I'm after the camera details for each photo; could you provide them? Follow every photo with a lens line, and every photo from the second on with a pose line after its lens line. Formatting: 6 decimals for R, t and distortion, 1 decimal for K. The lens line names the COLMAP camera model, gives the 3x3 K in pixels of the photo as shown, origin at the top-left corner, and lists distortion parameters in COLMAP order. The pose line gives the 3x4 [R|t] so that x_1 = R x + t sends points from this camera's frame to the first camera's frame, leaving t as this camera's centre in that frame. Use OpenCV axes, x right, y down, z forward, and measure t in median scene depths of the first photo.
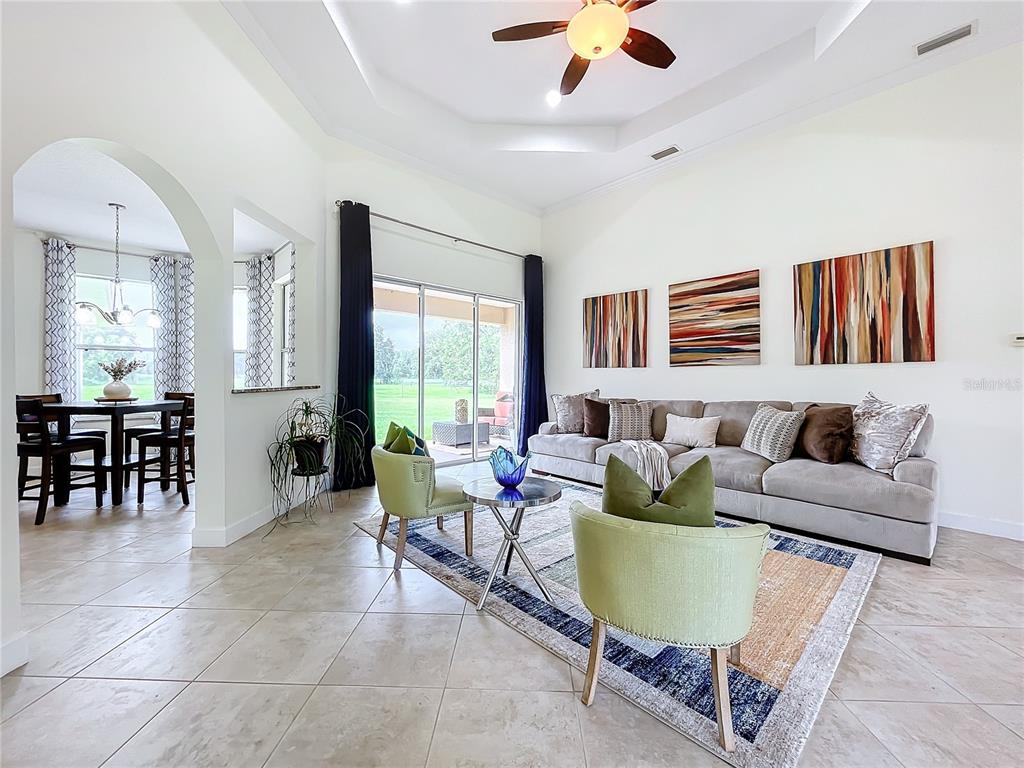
lens RADIAL K [[424.1, 0, 509.3], [0, 424.1, 379.6], [0, 0, 1]] dist [-0.002391, -0.000262]
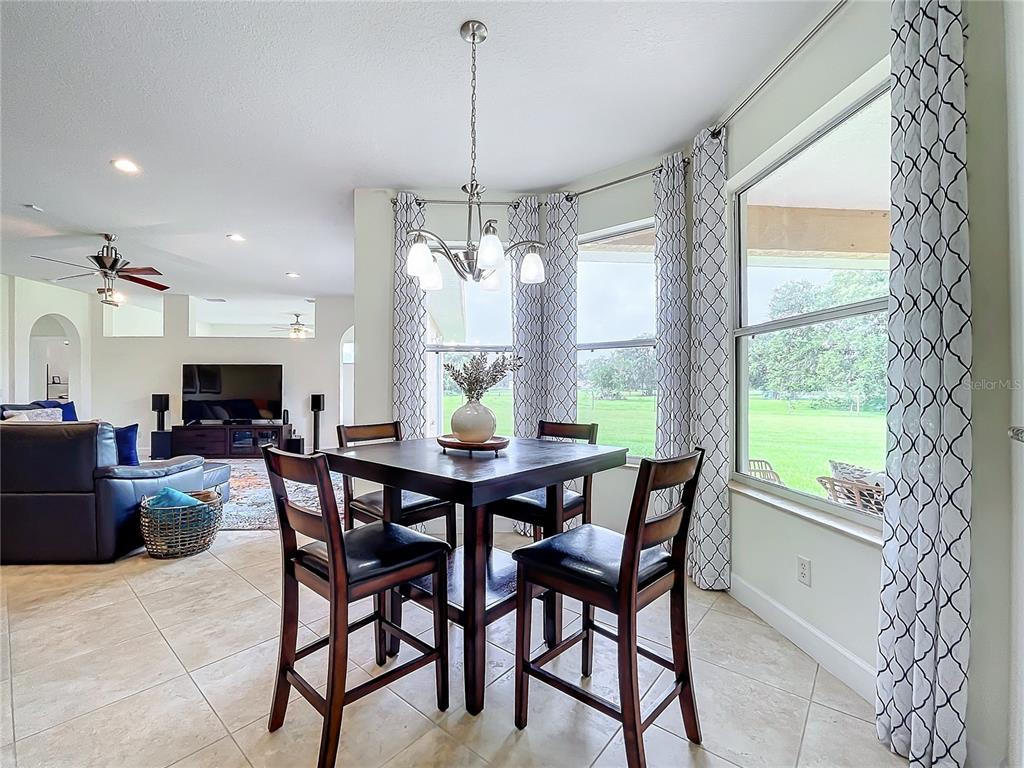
lens RADIAL K [[421.4, 0, 511.6], [0, 421.4, 382.8], [0, 0, 1]] dist [-0.005963, -0.000059]
pose [[0.802552, -0.012630, -0.596449, -0.570450], [0.001711, 0.999820, -0.018870, -0.008286], [0.596580, 0.014124, 0.802429, 0.604143]]
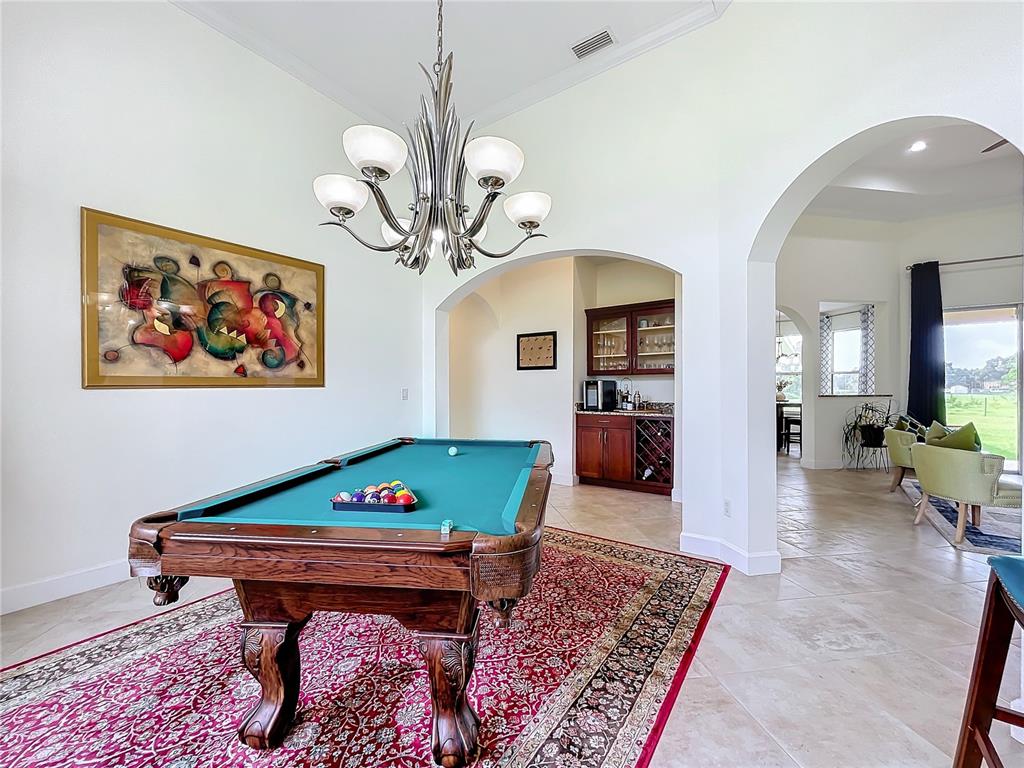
lens RADIAL K [[421.4, 0, 511.6], [0, 421.4, 382.8], [0, 0, 1]] dist [-0.005963, -0.000059]
pose [[0.200248, -0.020515, -0.979530, 0.733795], [-0.006893, 0.999727, -0.022347, 0.013933], [0.979721, 0.011227, 0.200052, -0.613293]]
